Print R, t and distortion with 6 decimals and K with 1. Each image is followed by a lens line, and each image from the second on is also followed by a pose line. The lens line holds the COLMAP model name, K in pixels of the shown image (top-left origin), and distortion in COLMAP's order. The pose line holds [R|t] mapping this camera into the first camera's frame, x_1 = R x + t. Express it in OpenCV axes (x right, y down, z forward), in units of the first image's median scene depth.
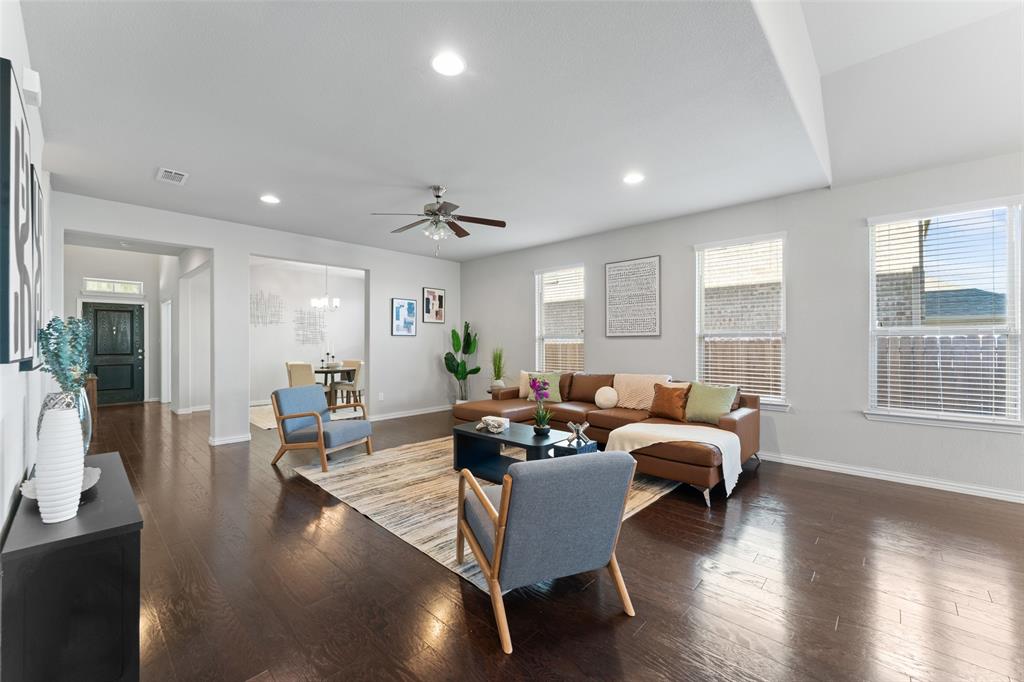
lens RADIAL K [[407.1, 0, 514.1], [0, 407.1, 342.3], [0, 0, 1]] dist [-0.002039, 0.000106]
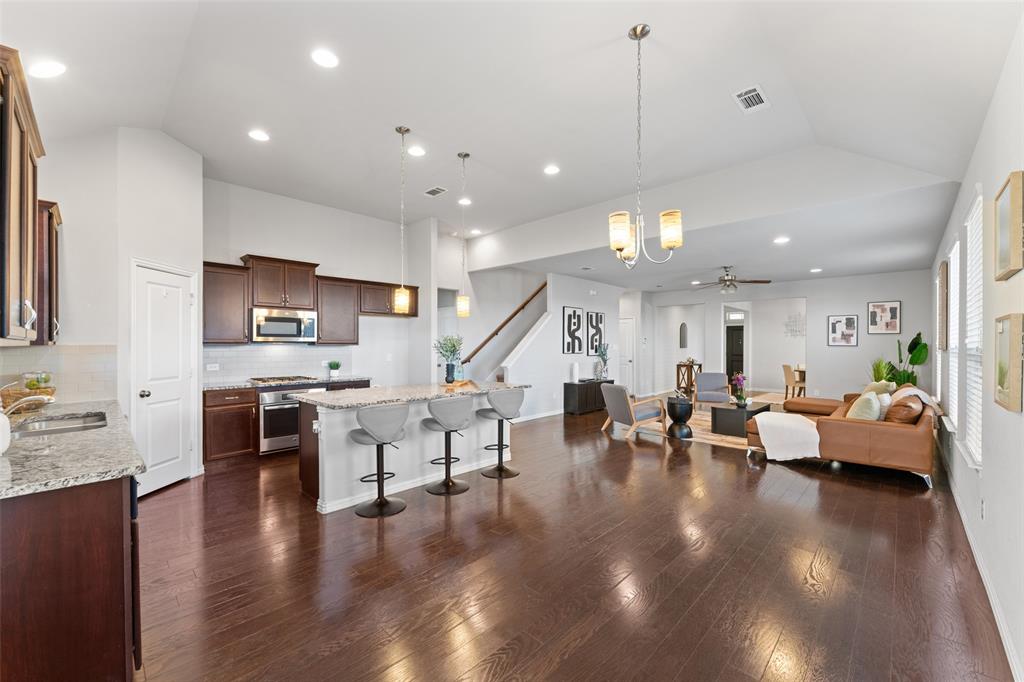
lens RADIAL K [[407.1, 0, 514.4], [0, 407.1, 343.8], [0, 0, 1]] dist [-0.002039, 0.000106]
pose [[-0.009102, 0.001589, -0.999957, 0.896535], [-0.003671, 0.999992, 0.001622, -0.020033], [0.999952, 0.003685, -0.009096, 0.042863]]
